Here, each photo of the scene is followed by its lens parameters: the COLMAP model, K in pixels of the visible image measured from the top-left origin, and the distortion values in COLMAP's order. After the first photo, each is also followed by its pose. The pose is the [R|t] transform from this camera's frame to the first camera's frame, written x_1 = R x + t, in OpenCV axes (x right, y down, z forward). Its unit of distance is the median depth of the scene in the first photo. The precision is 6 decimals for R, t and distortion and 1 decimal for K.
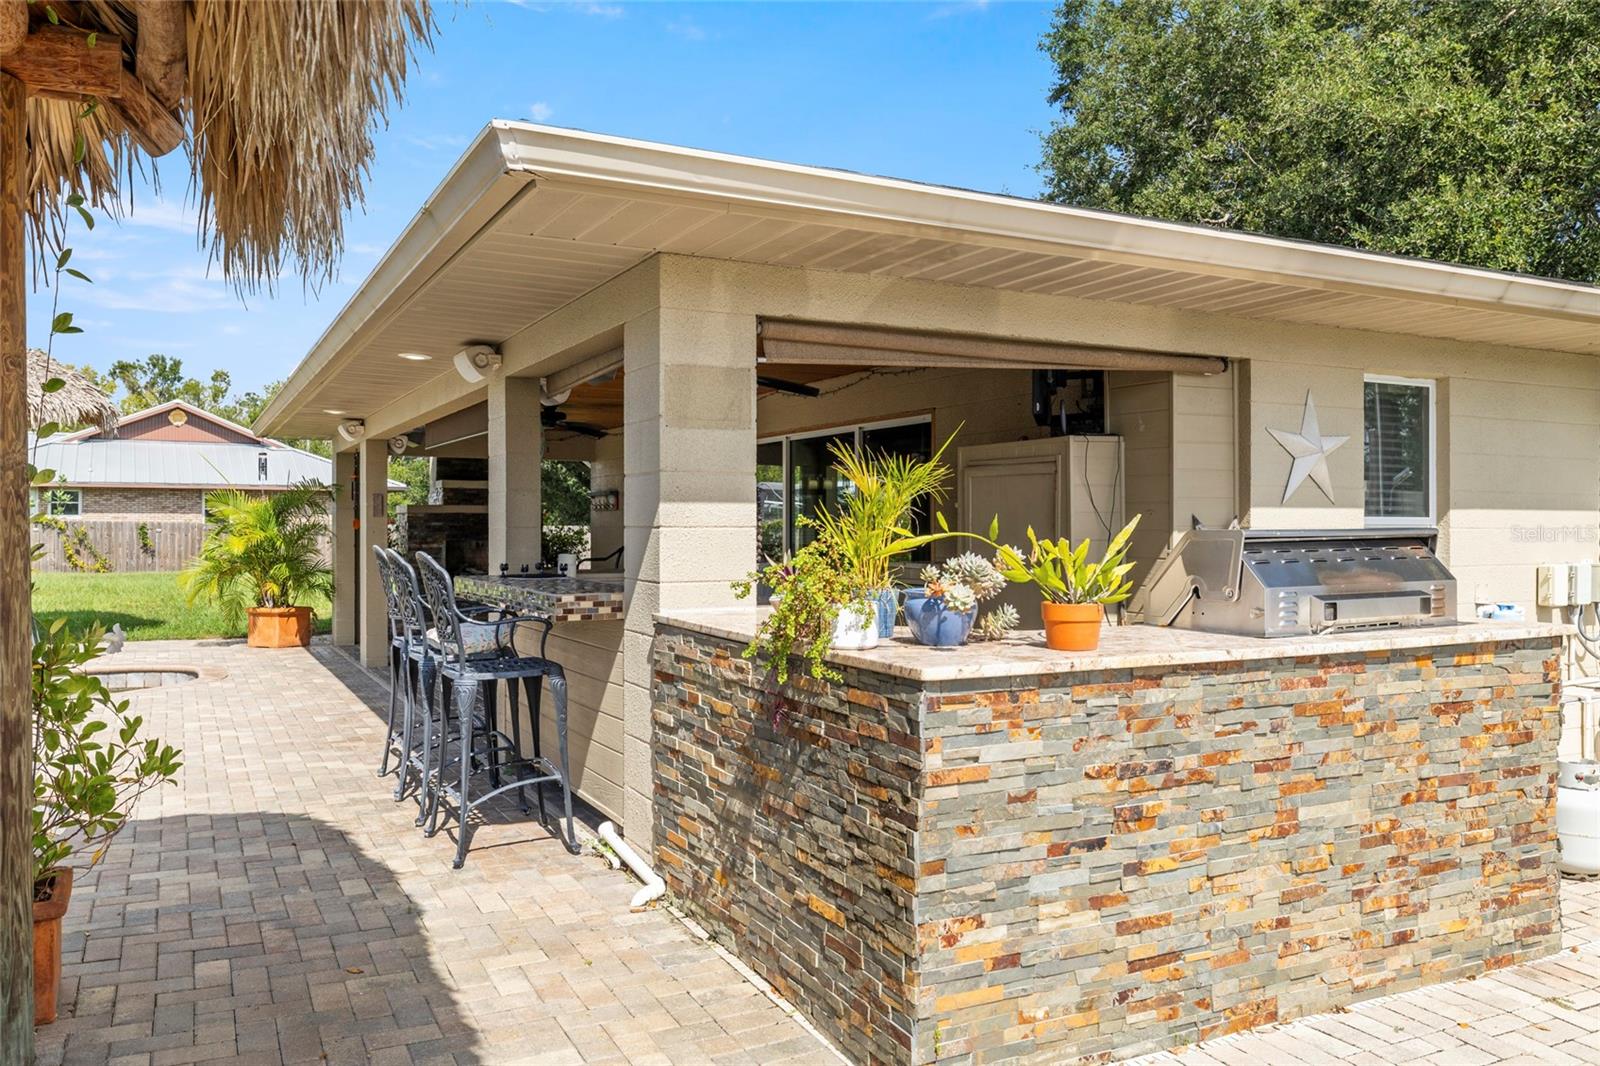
lens RADIAL K [[1244.8, 0, 795.5], [0, 1244.8, 531.0], [0, 0, 1]] dist [-0.004596, -0.001398]
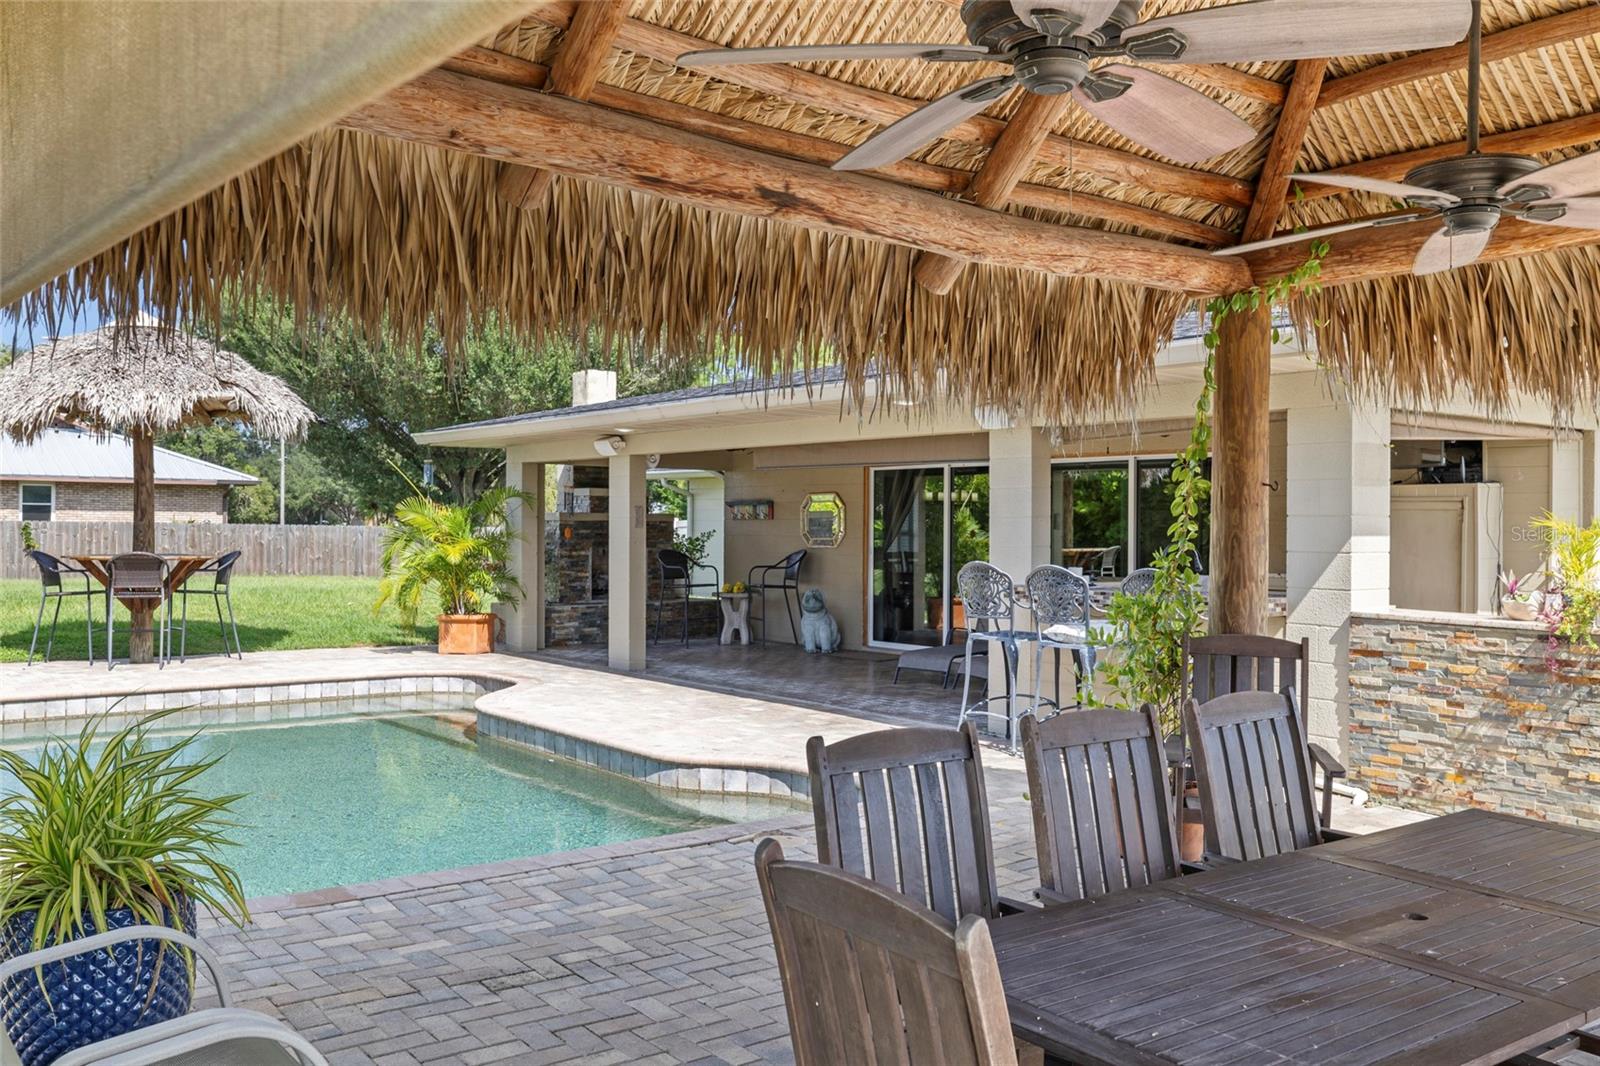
lens RADIAL K [[1415.9, 0, 801.2], [0, 1415.9, 532.6], [0, 0, 1]] dist [0.005152, -0.004347]
pose [[0.980491, 0.006066, 0.196468, -0.383375], [-0.006572, 0.999977, 0.001923, -0.009172], [-0.196452, -0.003177, 0.980508, -0.185435]]
